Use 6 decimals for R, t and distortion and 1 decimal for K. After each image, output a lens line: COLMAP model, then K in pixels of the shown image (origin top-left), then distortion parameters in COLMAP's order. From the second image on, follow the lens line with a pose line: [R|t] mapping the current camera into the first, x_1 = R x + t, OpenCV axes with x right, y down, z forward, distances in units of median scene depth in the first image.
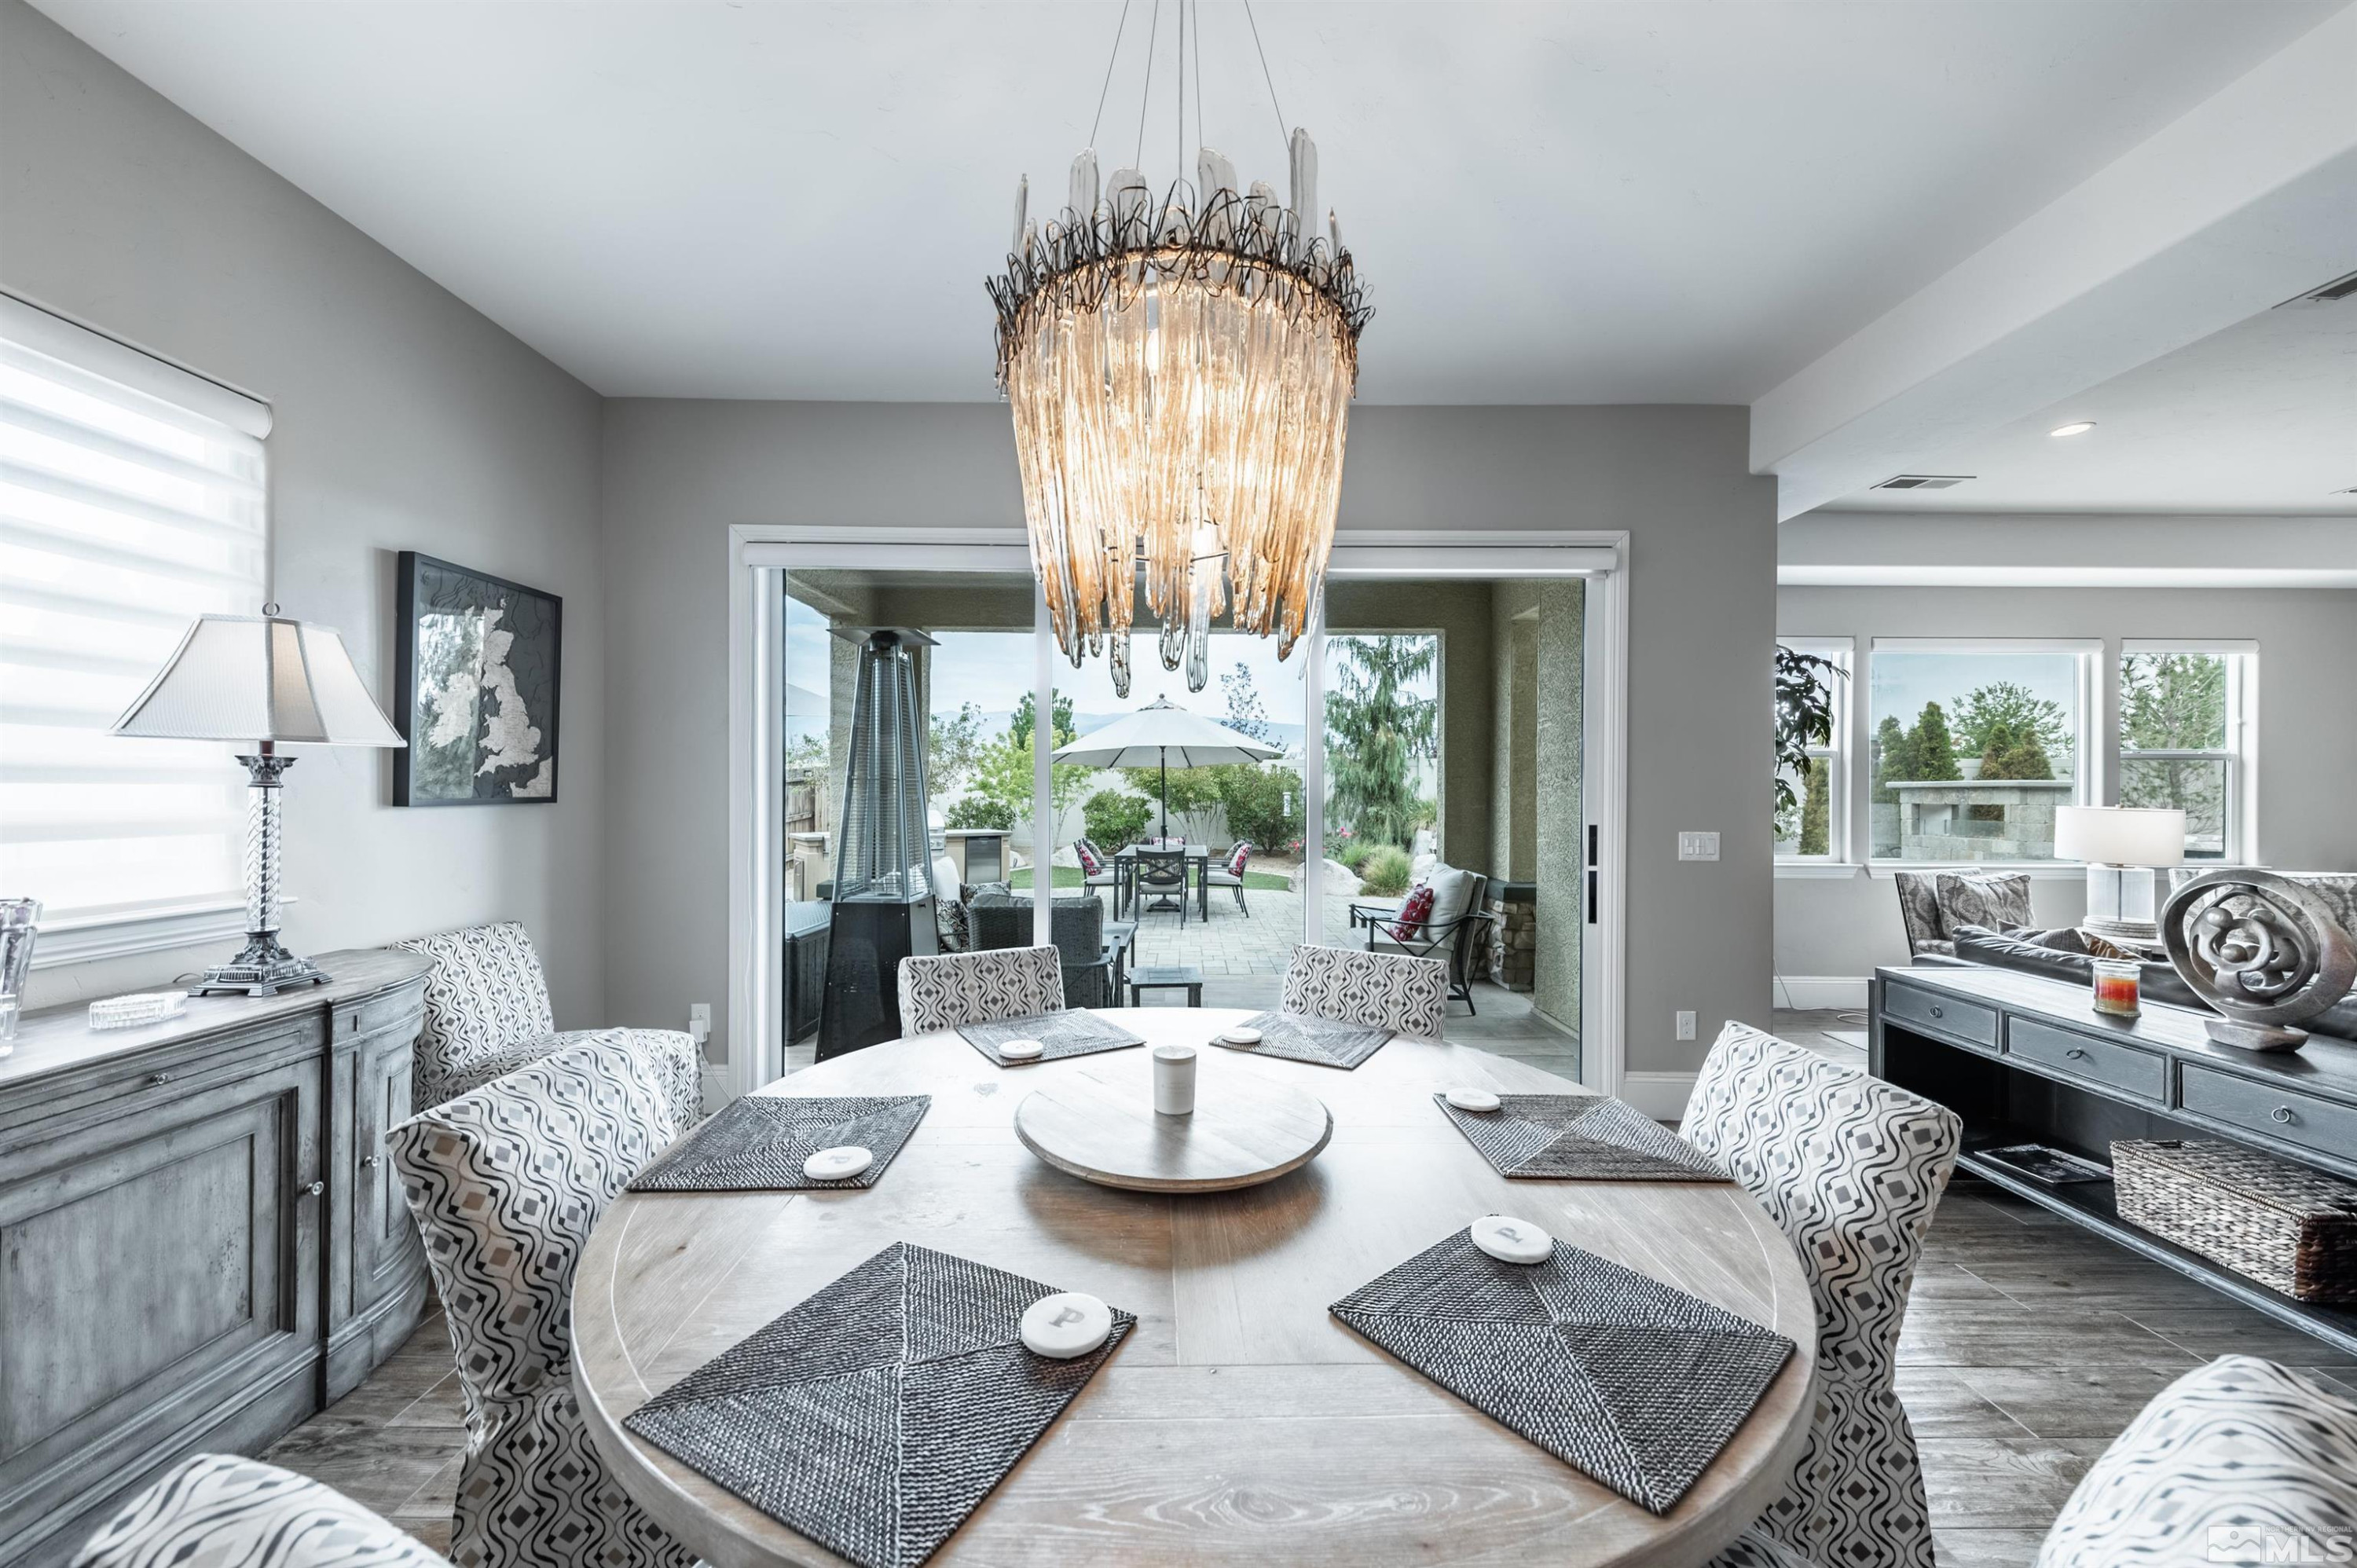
lens RADIAL K [[837.4, 0, 1178.5], [0, 837.4, 784.0], [0, 0, 1]] dist [0.001361, 0.000031]
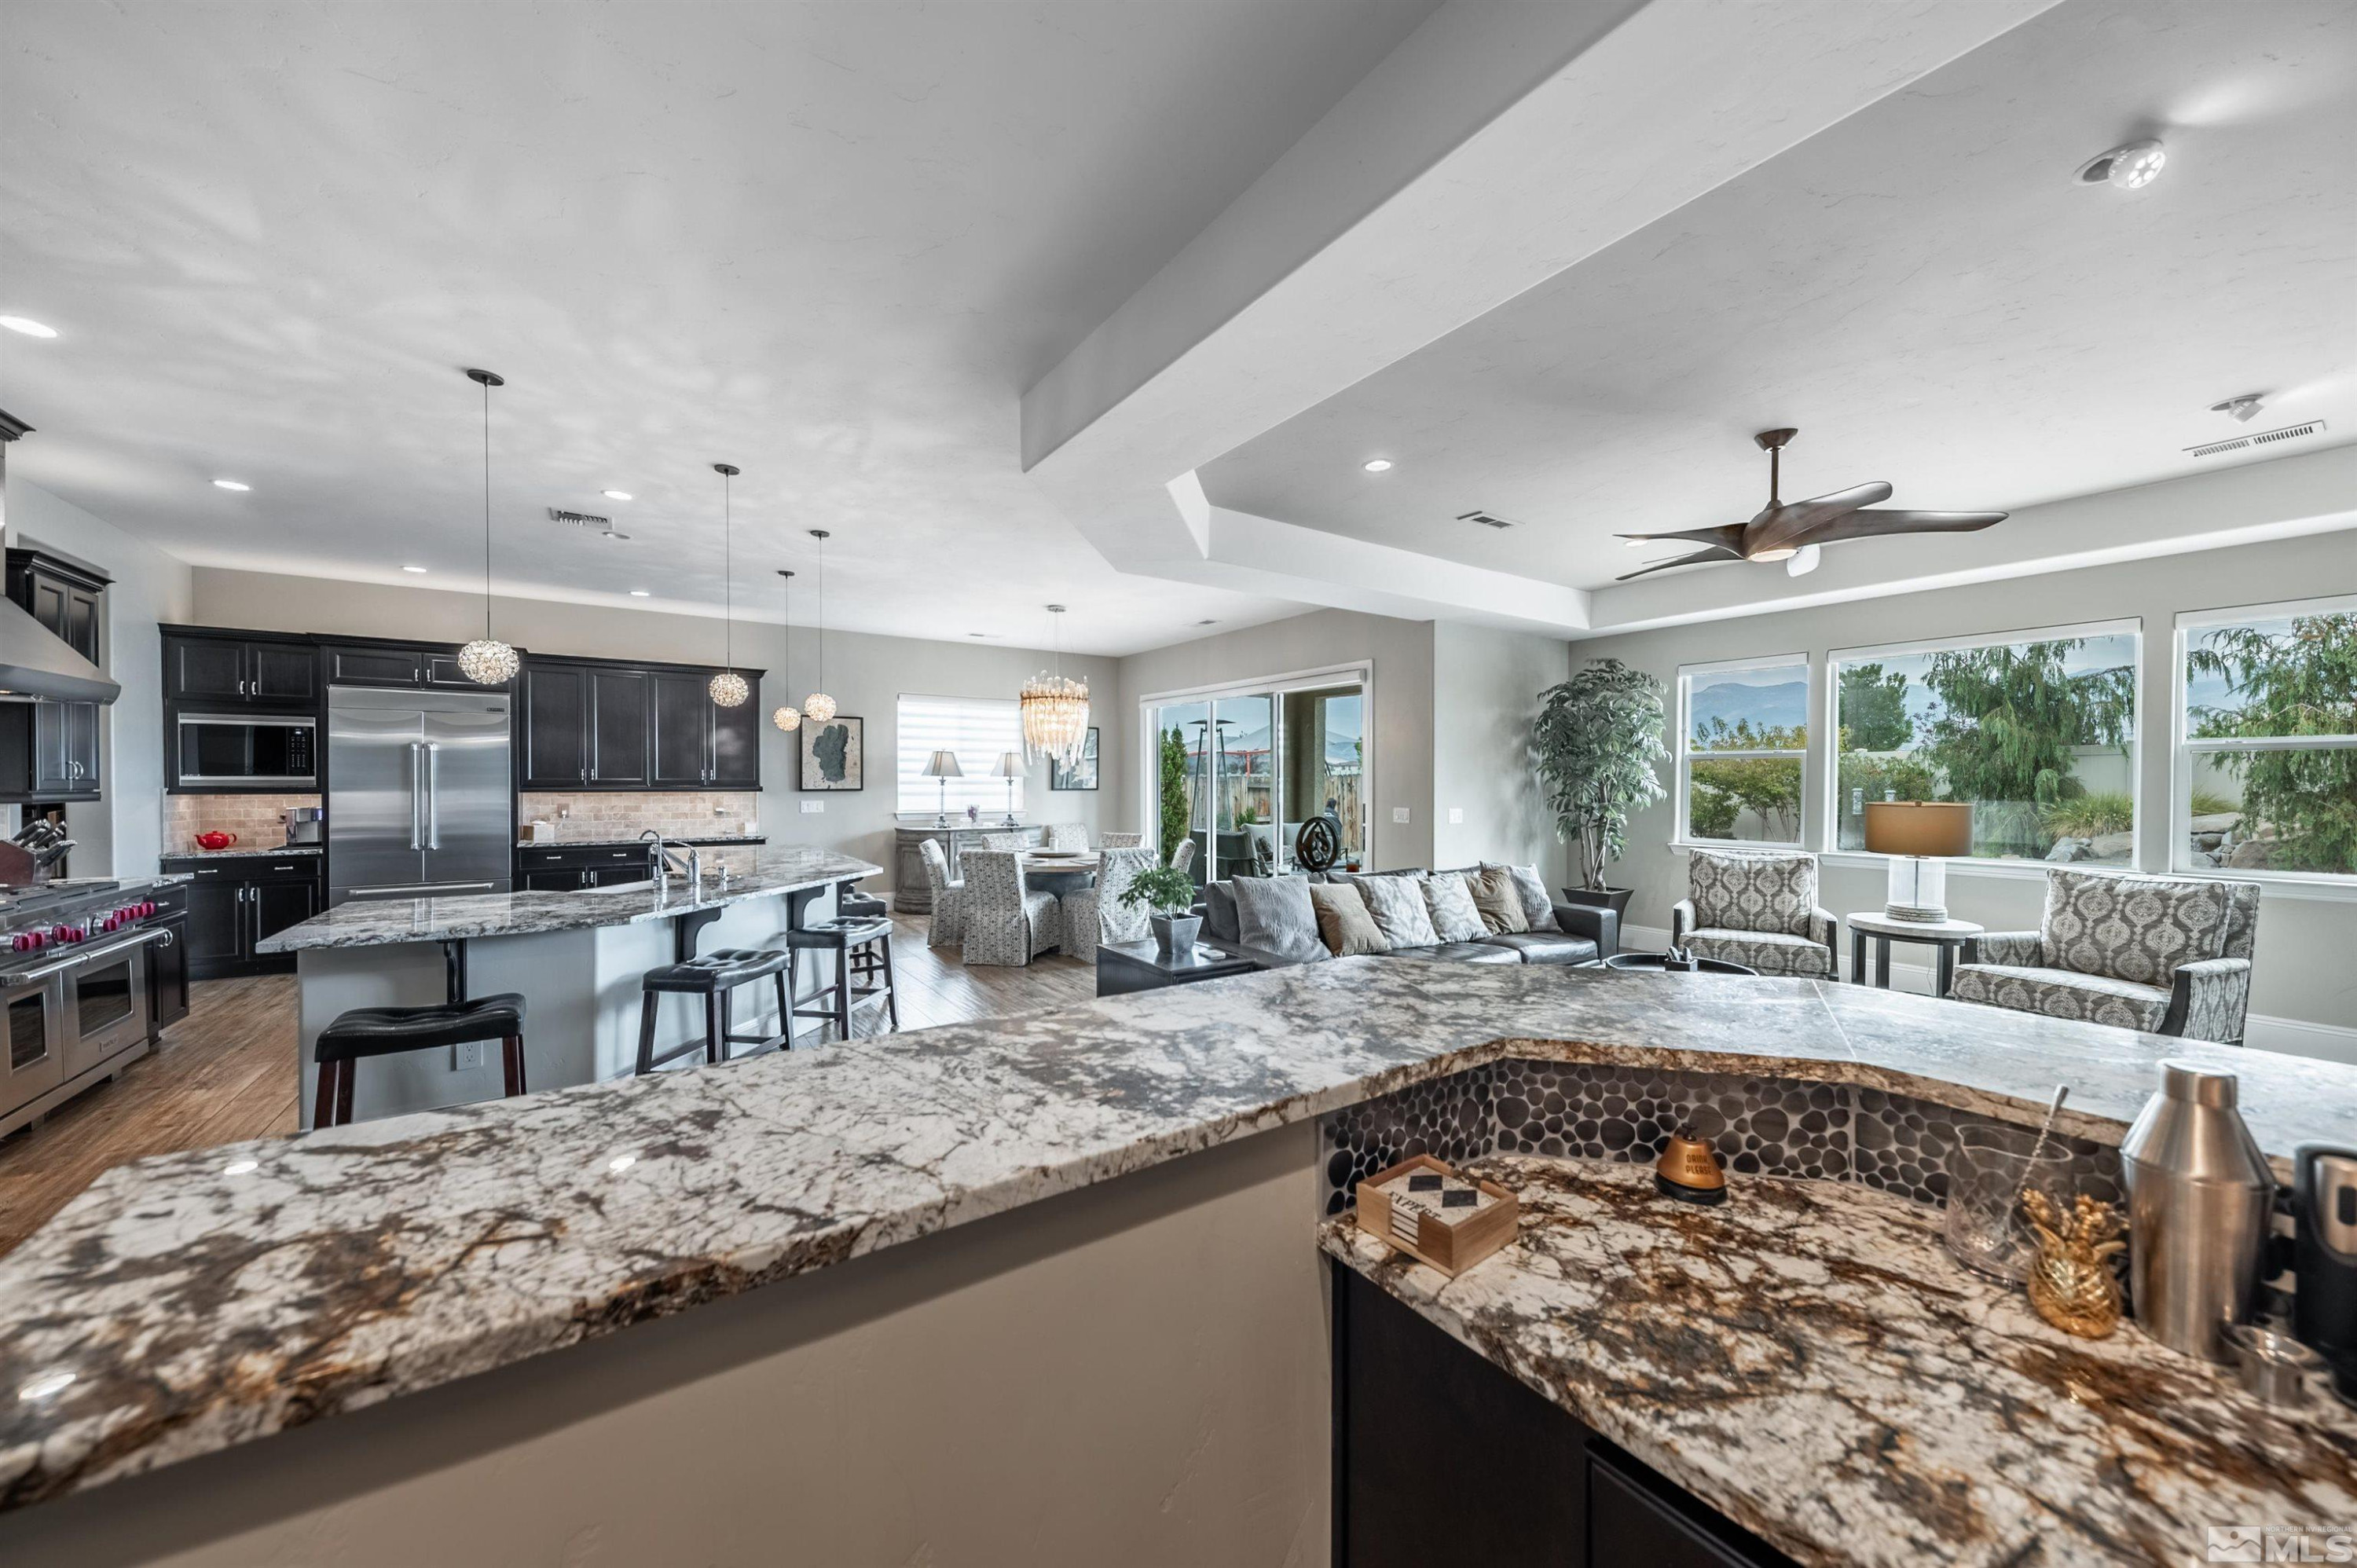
lens RADIAL K [[830.3, 0, 1173.0], [0, 830.3, 790.2], [0, 0, 1]] dist [0.016811, -0.005978]
pose [[0.552838, 0.004536, -0.833276, 0.494080], [0.005425, 0.999944, 0.009043, -0.000873], [0.833271, -0.009520, 0.552783, -0.132847]]
